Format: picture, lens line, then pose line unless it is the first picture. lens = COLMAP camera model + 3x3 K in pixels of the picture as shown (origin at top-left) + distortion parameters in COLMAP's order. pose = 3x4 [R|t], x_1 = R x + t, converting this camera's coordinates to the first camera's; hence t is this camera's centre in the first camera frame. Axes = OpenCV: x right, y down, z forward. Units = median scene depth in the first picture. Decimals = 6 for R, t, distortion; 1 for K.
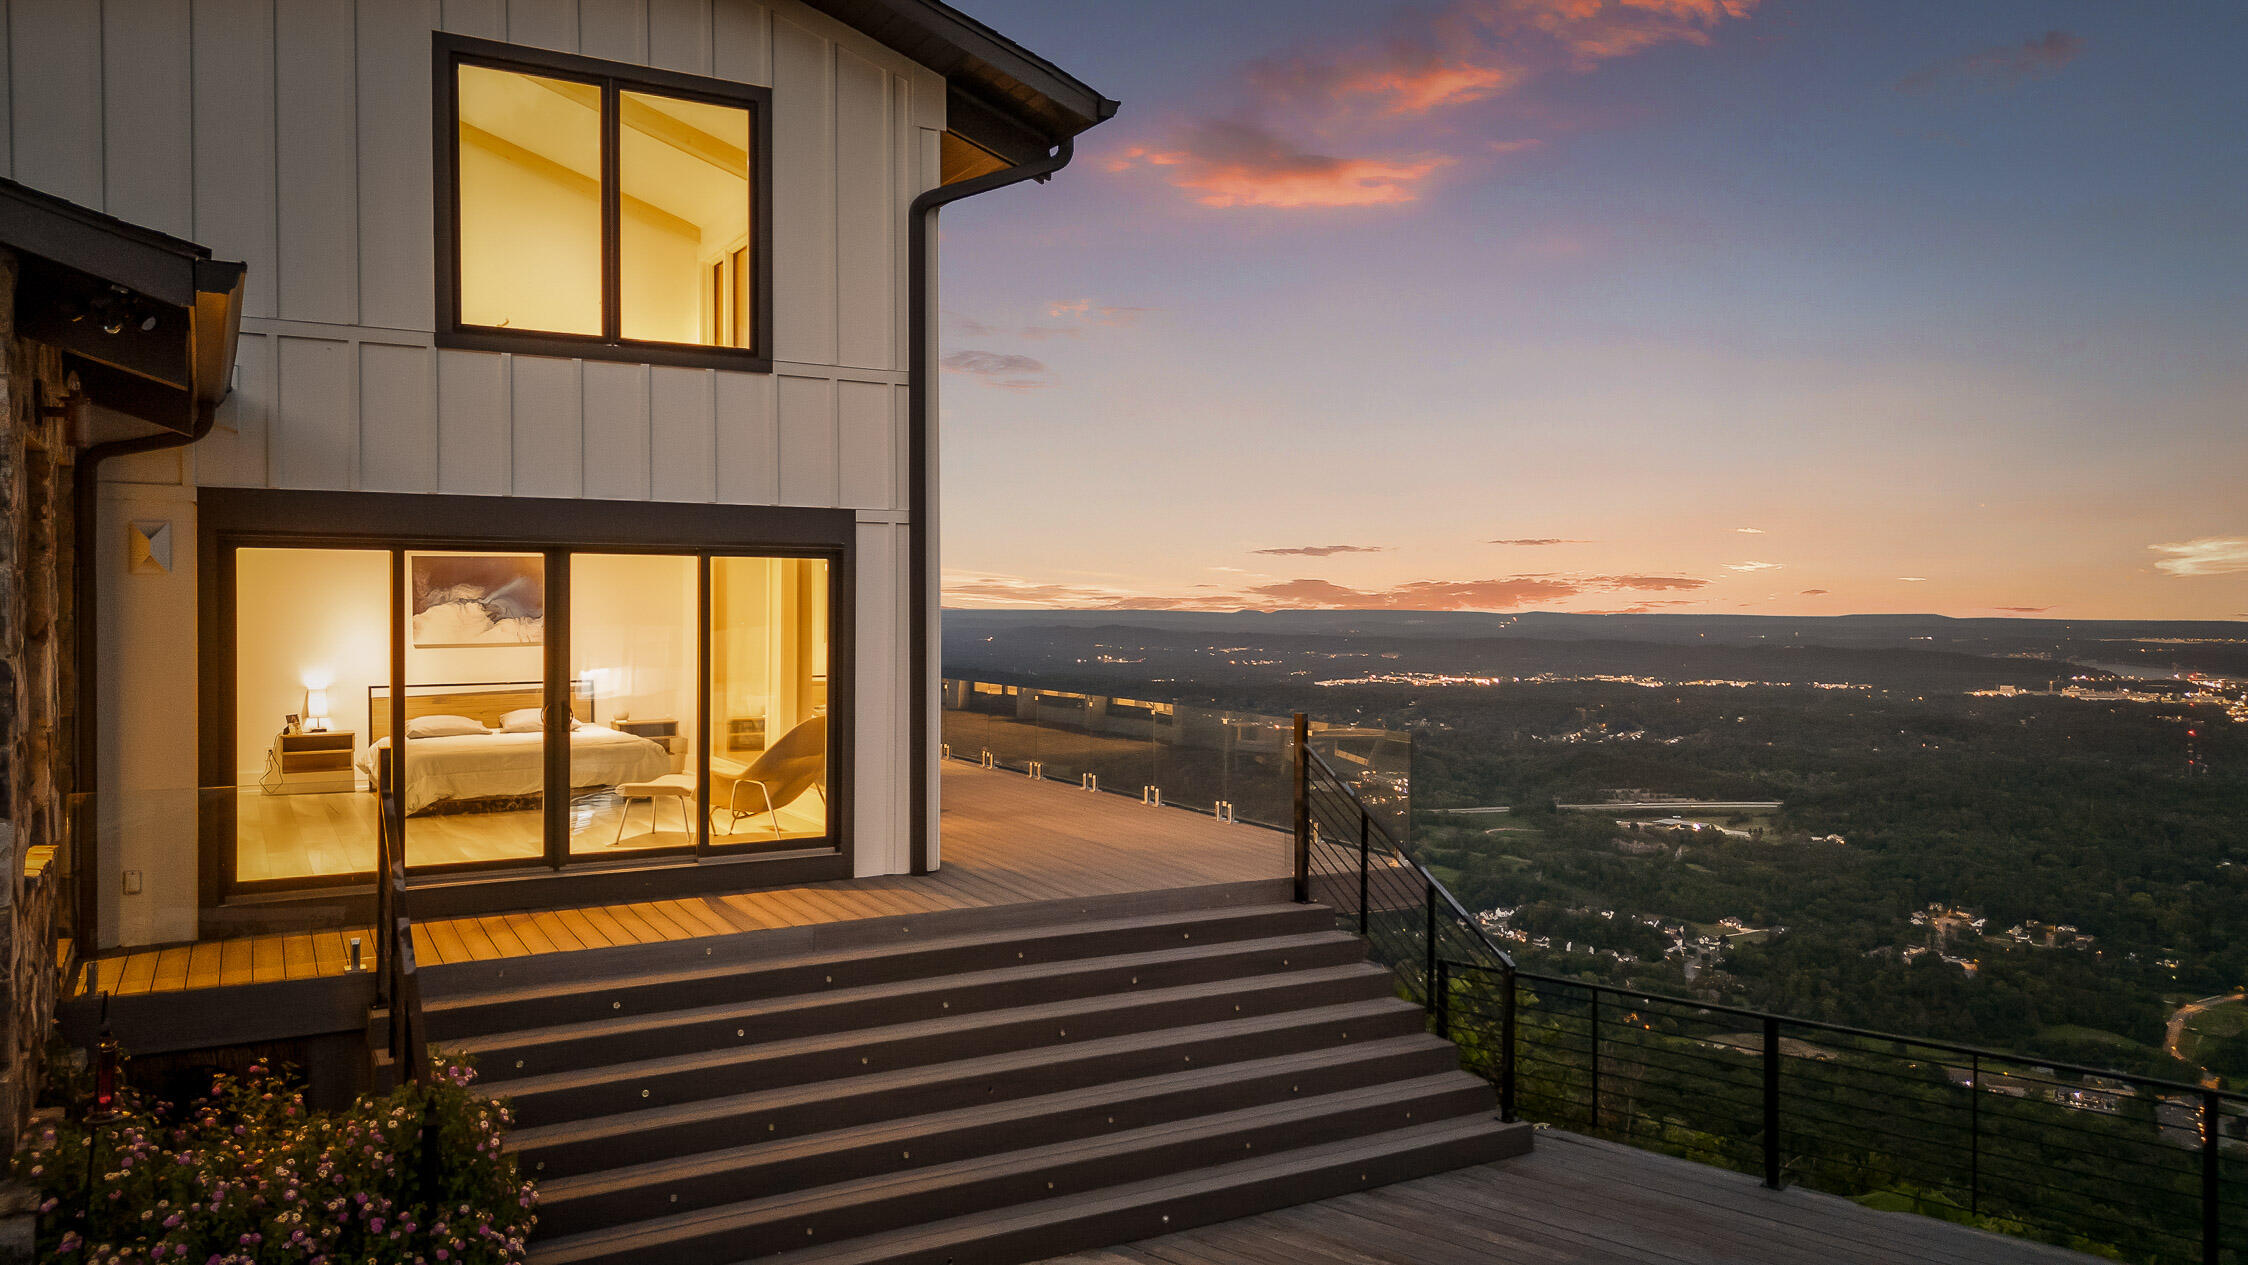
lens RADIAL K [[1576.3, 0, 1118.1], [0, 1576.3, 636.2], [0, 0, 1]] dist [0.034575, -0.033602]
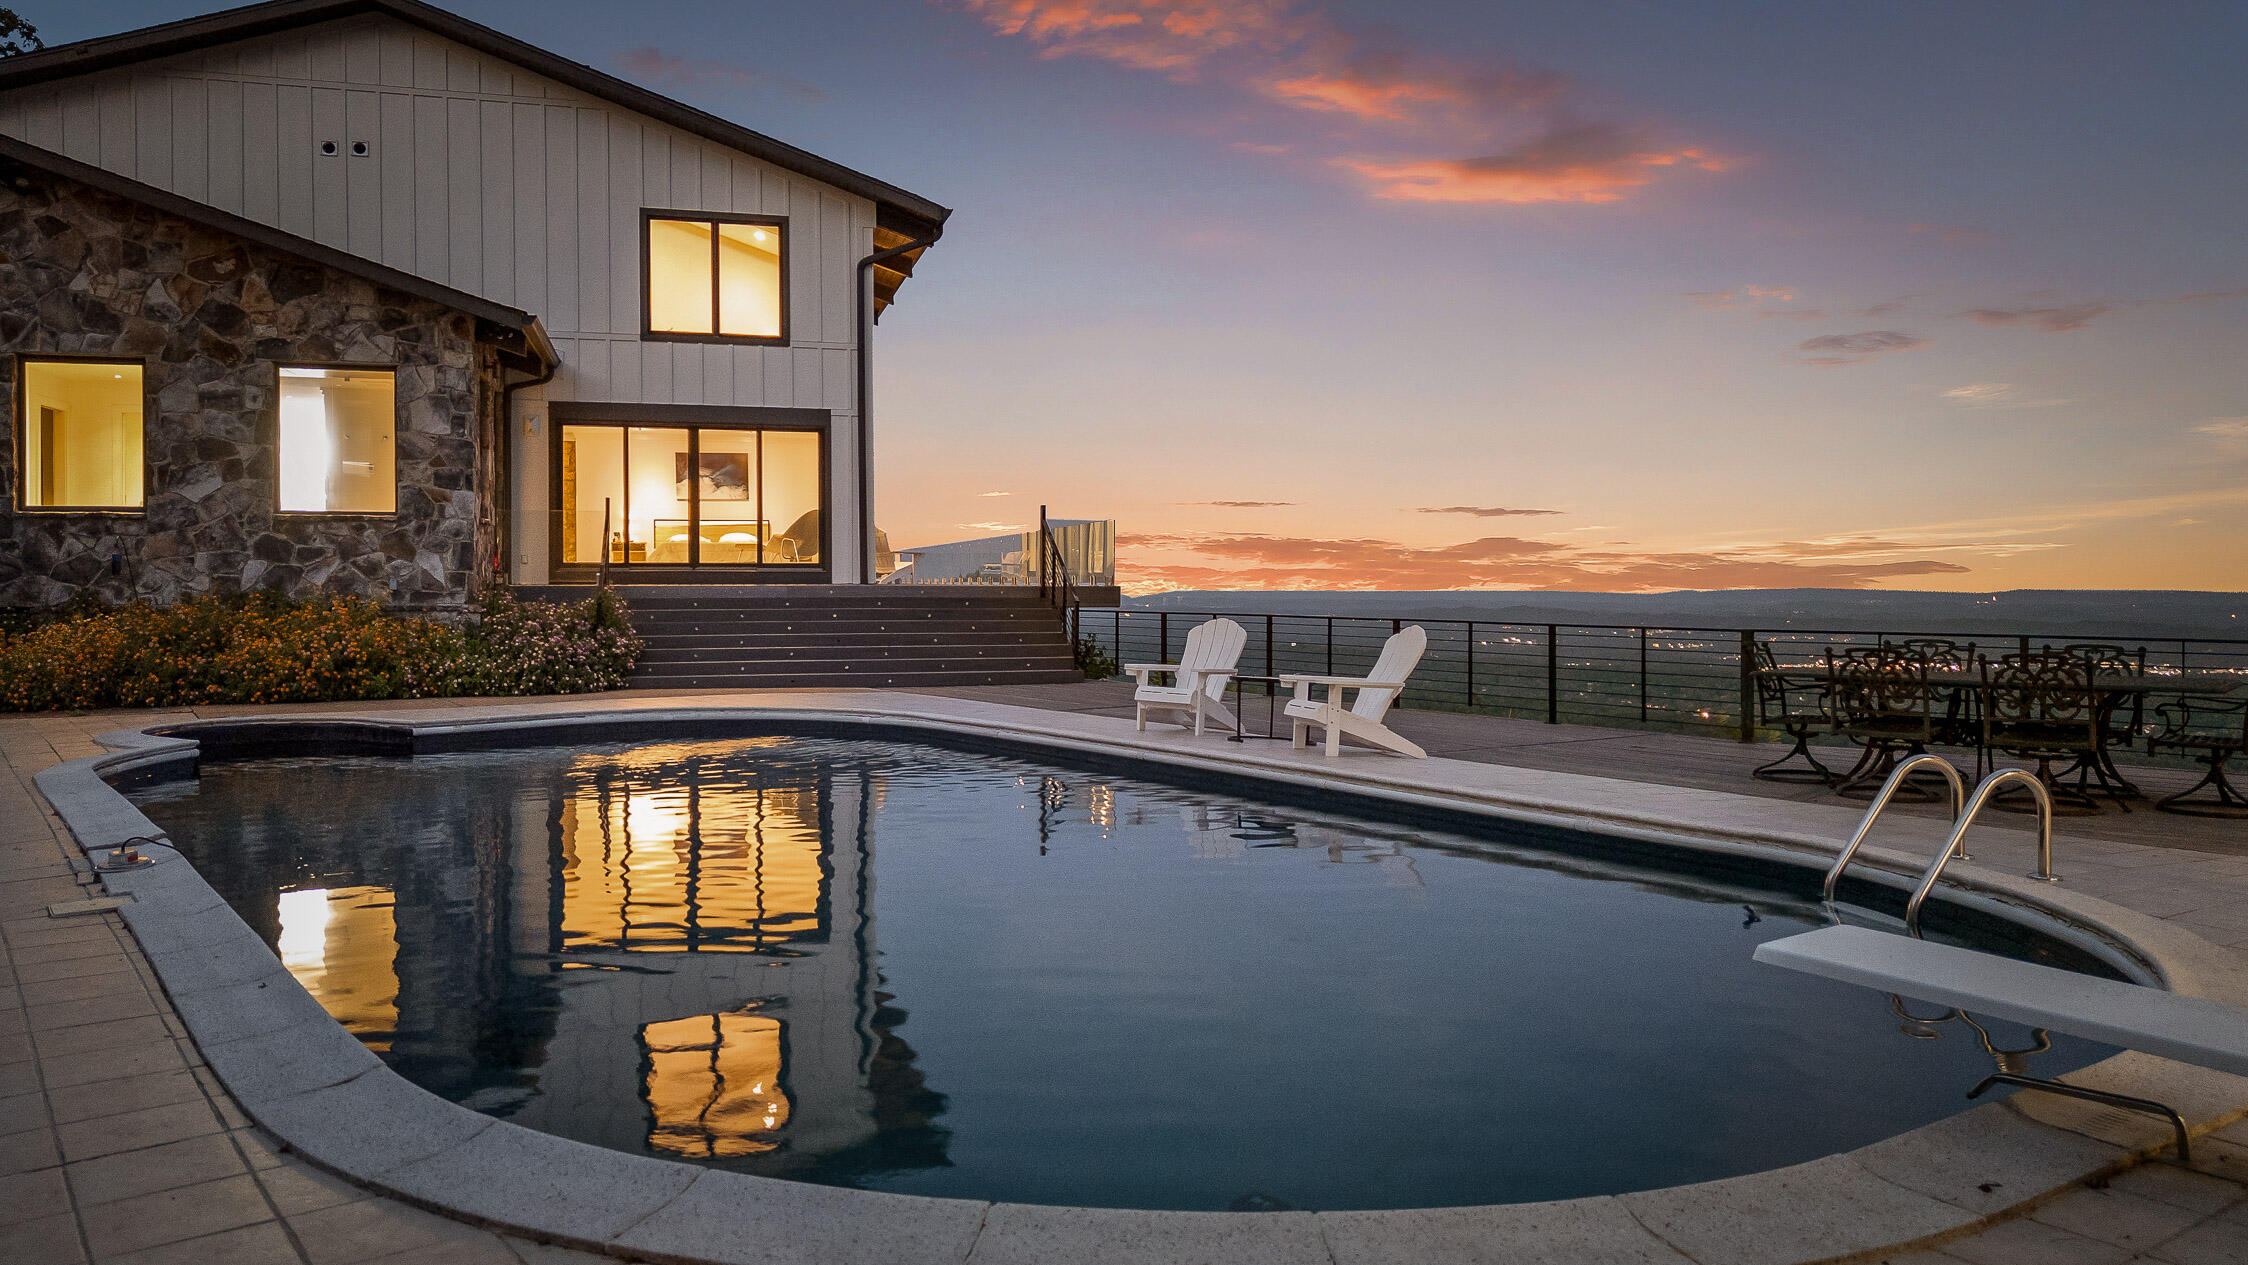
lens RADIAL K [[1576.3, 0, 1120.5], [0, 1576.3, 612.5], [0, 0, 1]] dist [0.034575, -0.033602]
pose [[0.968407, 0.001916, -0.249367, 0.803822], [-0.002278, 0.999997, -0.001161, 0.211187], [0.249364, 0.001693, 0.968408, -1.041941]]
